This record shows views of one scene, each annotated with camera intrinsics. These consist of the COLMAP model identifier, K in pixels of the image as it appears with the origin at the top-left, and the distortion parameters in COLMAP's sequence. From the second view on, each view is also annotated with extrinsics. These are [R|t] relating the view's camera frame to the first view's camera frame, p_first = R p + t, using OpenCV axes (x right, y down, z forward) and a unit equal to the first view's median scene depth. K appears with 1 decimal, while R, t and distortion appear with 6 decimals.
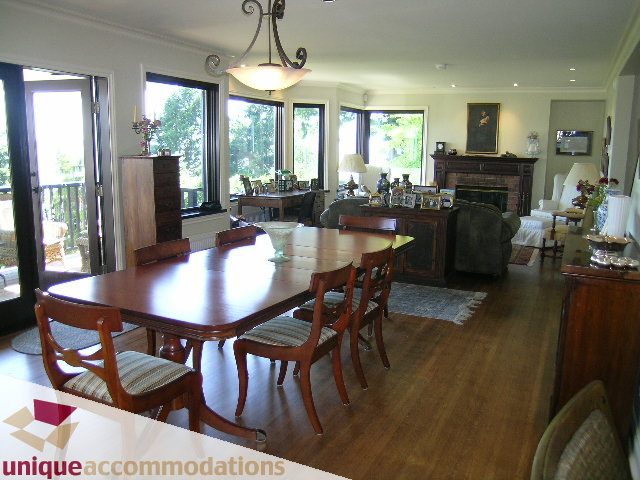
lens RADIAL K [[539.5, 0, 326.7], [0, 539.5, 240.8], [0, 0, 1]] dist [-0.120002, 0.079544]
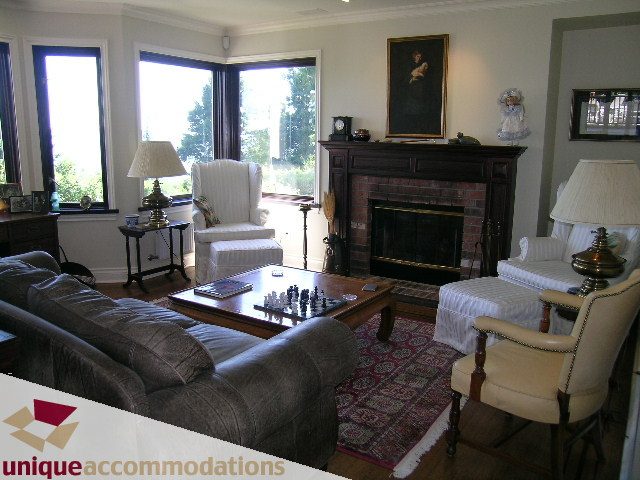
lens RADIAL K [[539.5, 0, 321.3], [0, 539.5, 233.8], [0, 0, 1]] dist [-0.120002, 0.079544]
pose [[0.992100, 0.020308, -0.123797, 0.270241], [-0.019253, 0.999767, 0.009718, -0.077102], [0.123965, -0.007258, 0.992260, 0.491497]]
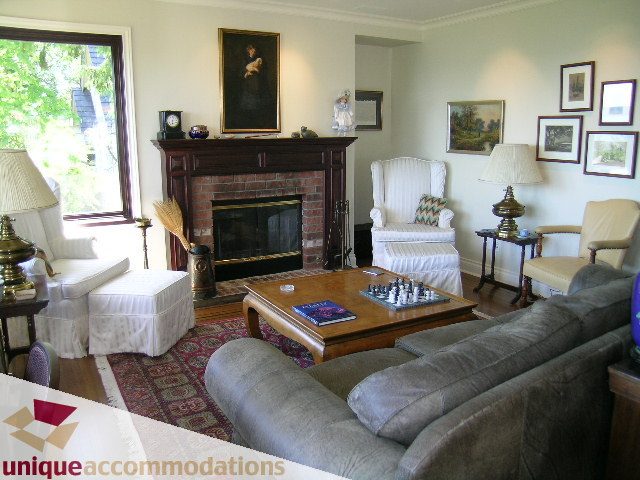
lens RADIAL K [[539.5, 0, 320.1], [0, 539.5, 238.6], [0, 0, 1]] dist [-0.120002, 0.079544]
pose [[0.573132, -0.181186, 0.799182, -0.095255], [0.153030, 0.981759, 0.112833, -0.114321], [-0.805048, 0.057631, 0.590404, 0.663340]]
